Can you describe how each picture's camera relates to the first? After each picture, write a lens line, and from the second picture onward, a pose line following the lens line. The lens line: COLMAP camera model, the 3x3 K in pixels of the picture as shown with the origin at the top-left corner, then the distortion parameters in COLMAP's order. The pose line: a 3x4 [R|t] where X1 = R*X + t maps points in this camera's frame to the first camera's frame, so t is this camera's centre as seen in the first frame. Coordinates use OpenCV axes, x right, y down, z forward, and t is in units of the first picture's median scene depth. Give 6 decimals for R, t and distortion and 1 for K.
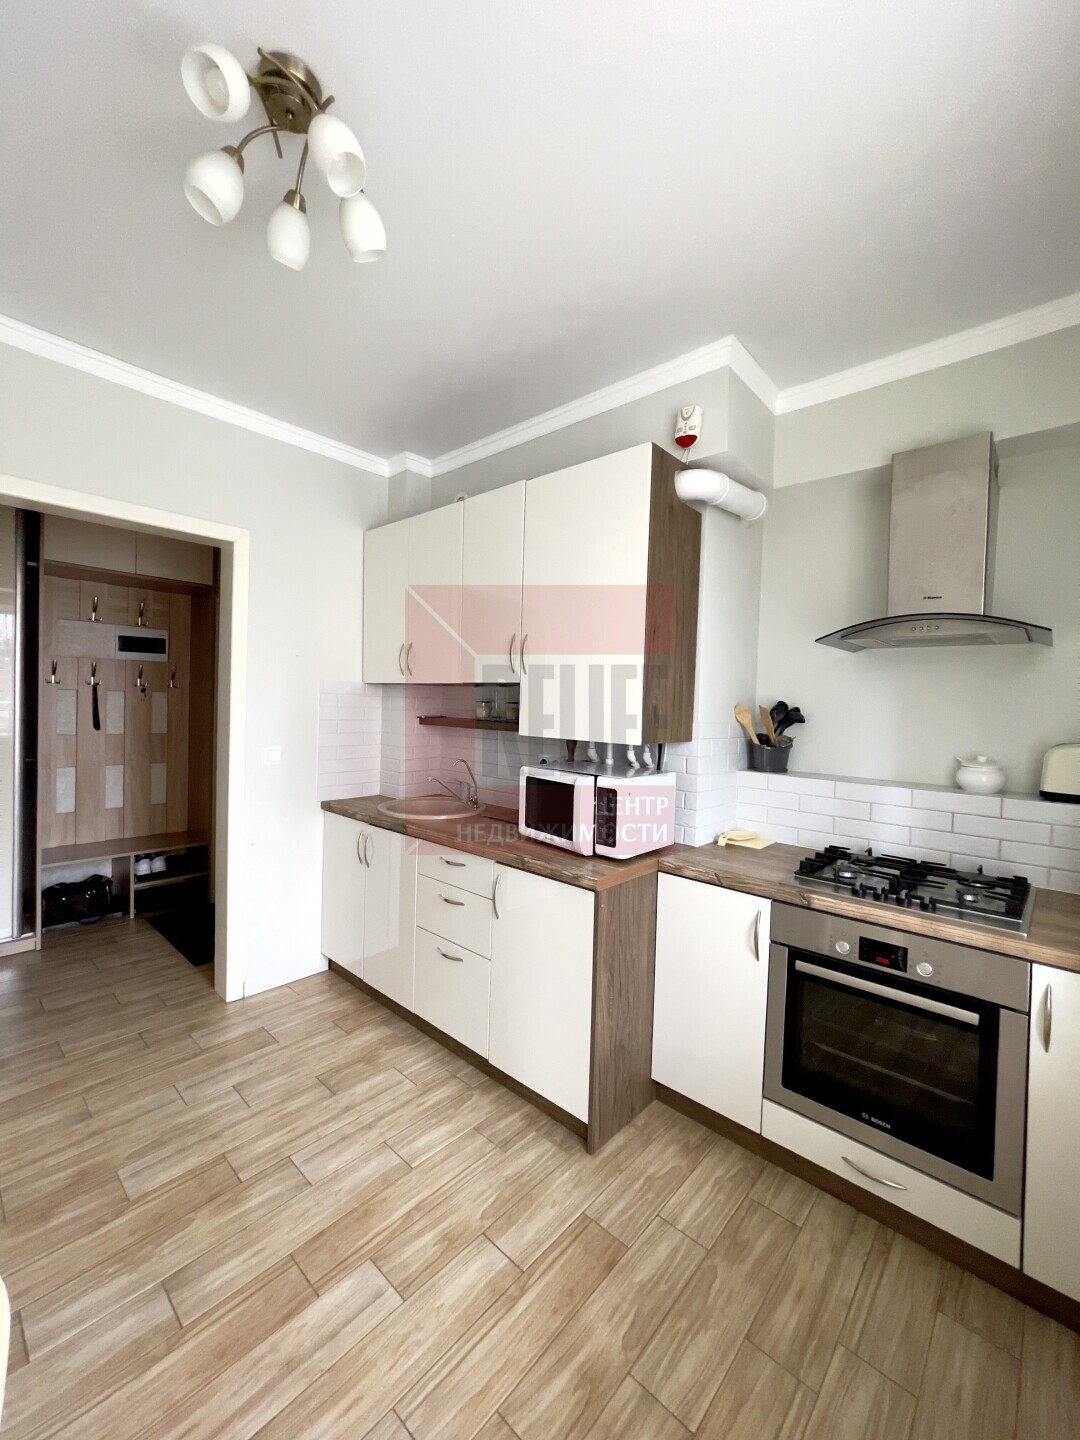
lens RADIAL K [[584.3, 0, 538.3], [0, 584.3, 714.9], [0, 0, 1]] dist [-0.017078, 0.008395]
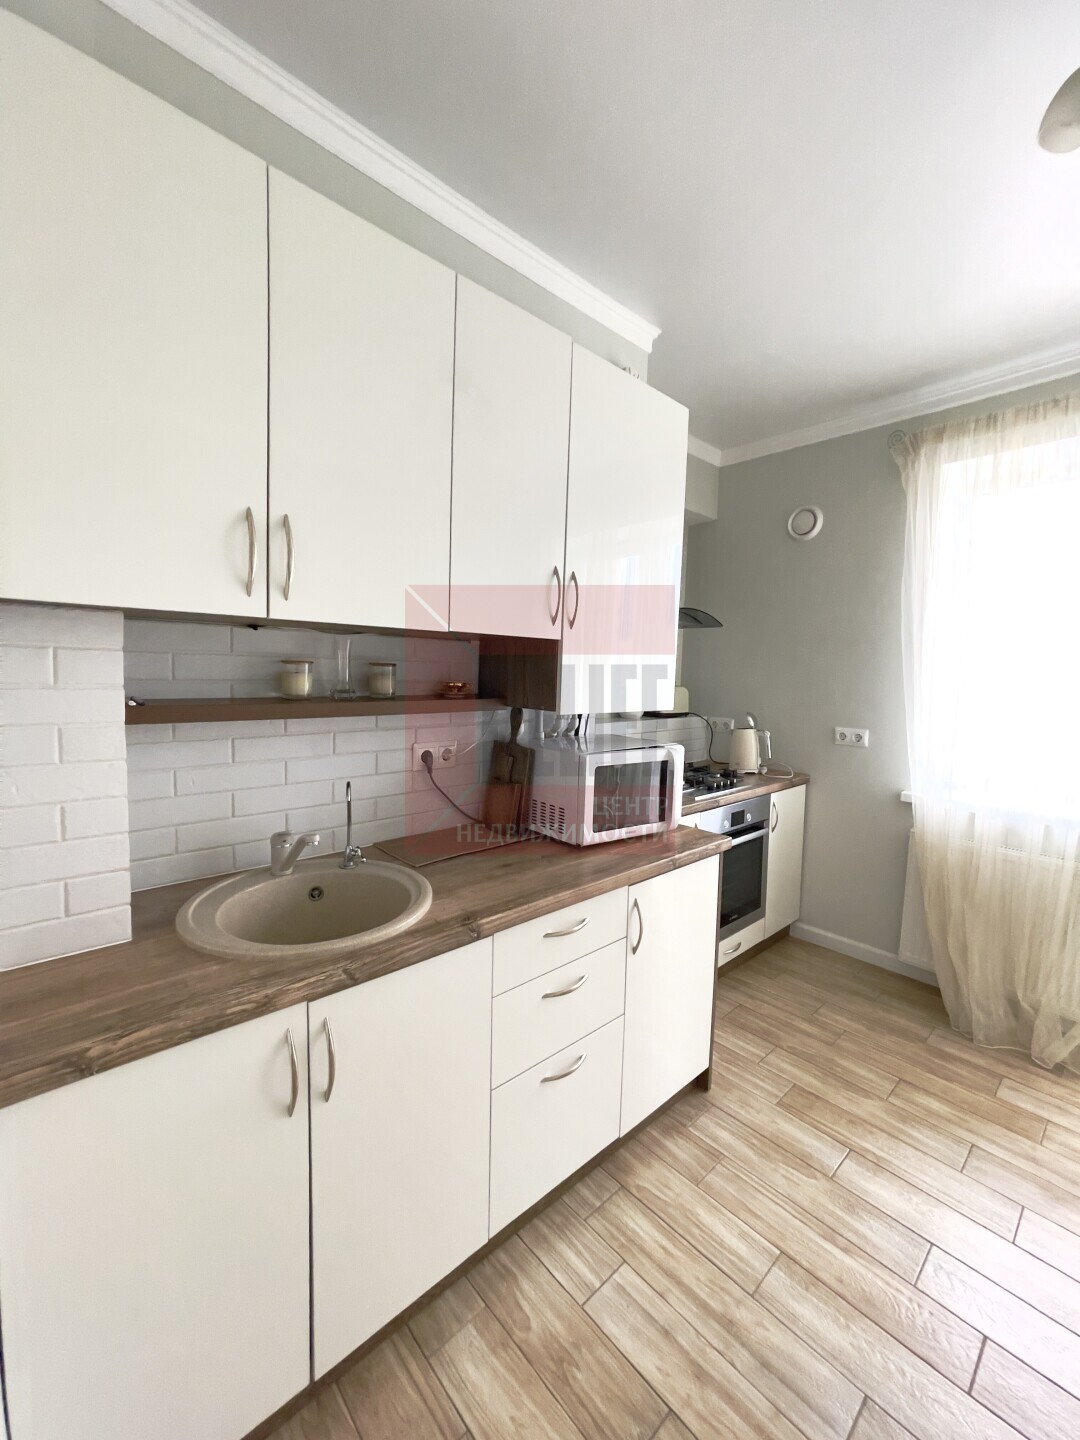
lens RADIAL K [[584.3, 0, 538.3], [0, 584.3, 714.9], [0, 0, 1]] dist [-0.017078, 0.008395]
pose [[0.092987, -0.105641, 0.990047, -0.880147], [-0.006630, 0.994268, 0.106715, -0.048707], [-0.995645, -0.016487, 0.091753, 1.152285]]
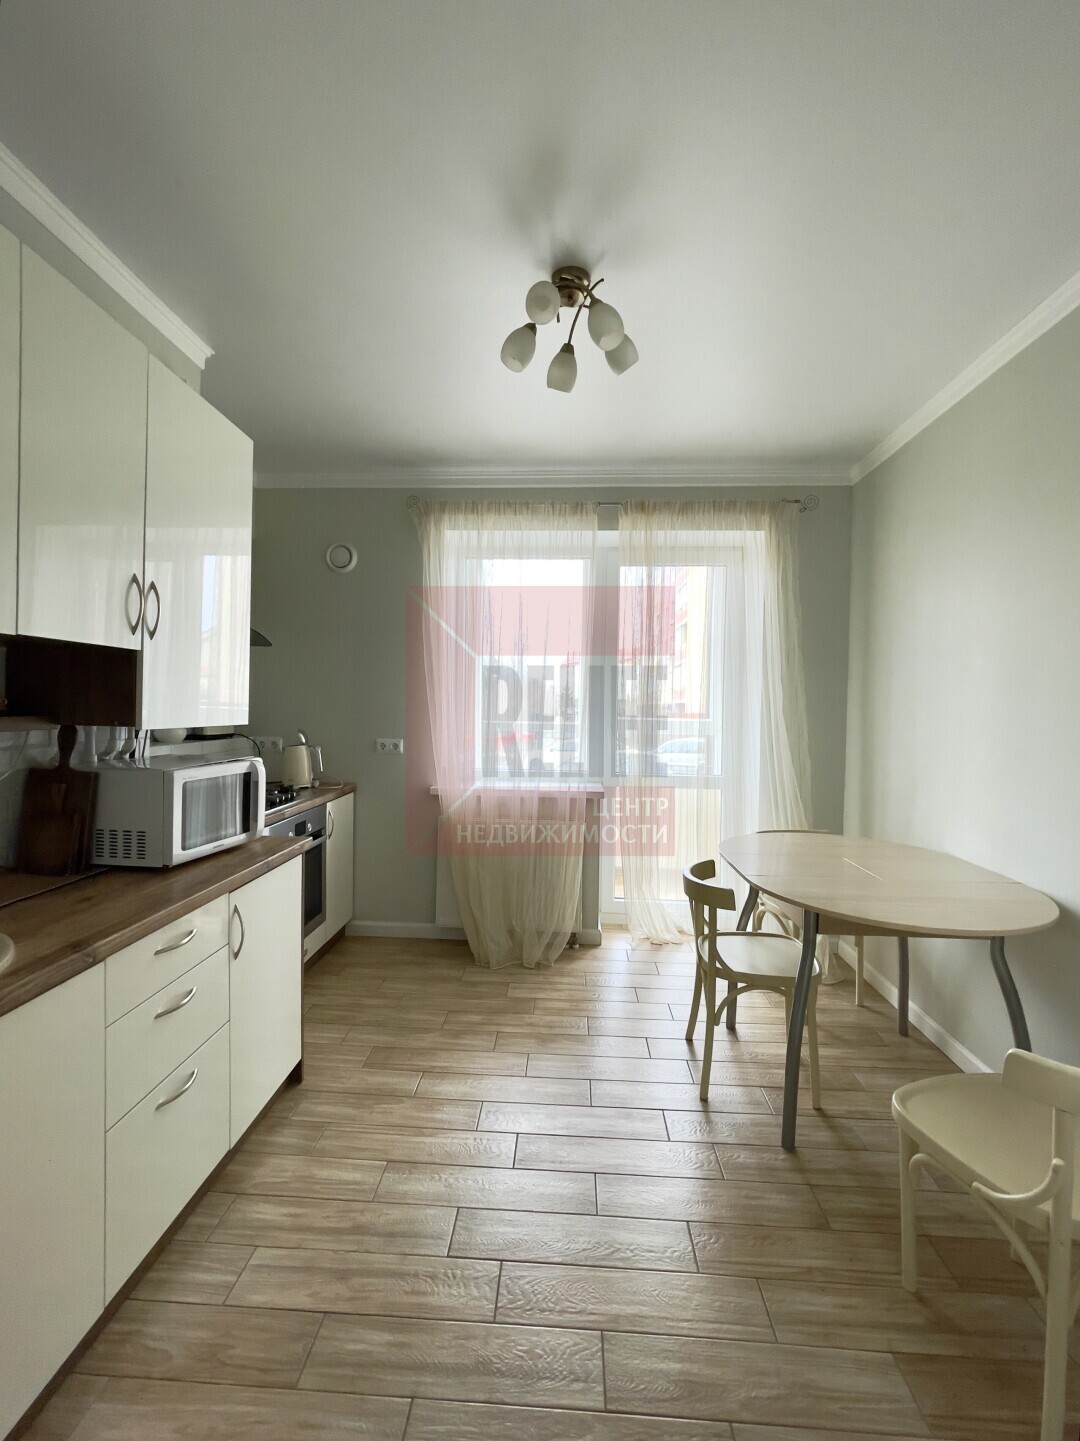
lens RADIAL K [[625.0, 0, 538.3], [0, 625.0, 714.5], [0, 0, 1]] dist [-0.019443, 0.010577]
pose [[-0.630541, -0.051331, 0.774457, -1.045367], [-0.022152, 0.998594, 0.048151, -0.032727], [-0.775840, 0.013205, -0.630792, 1.314425]]
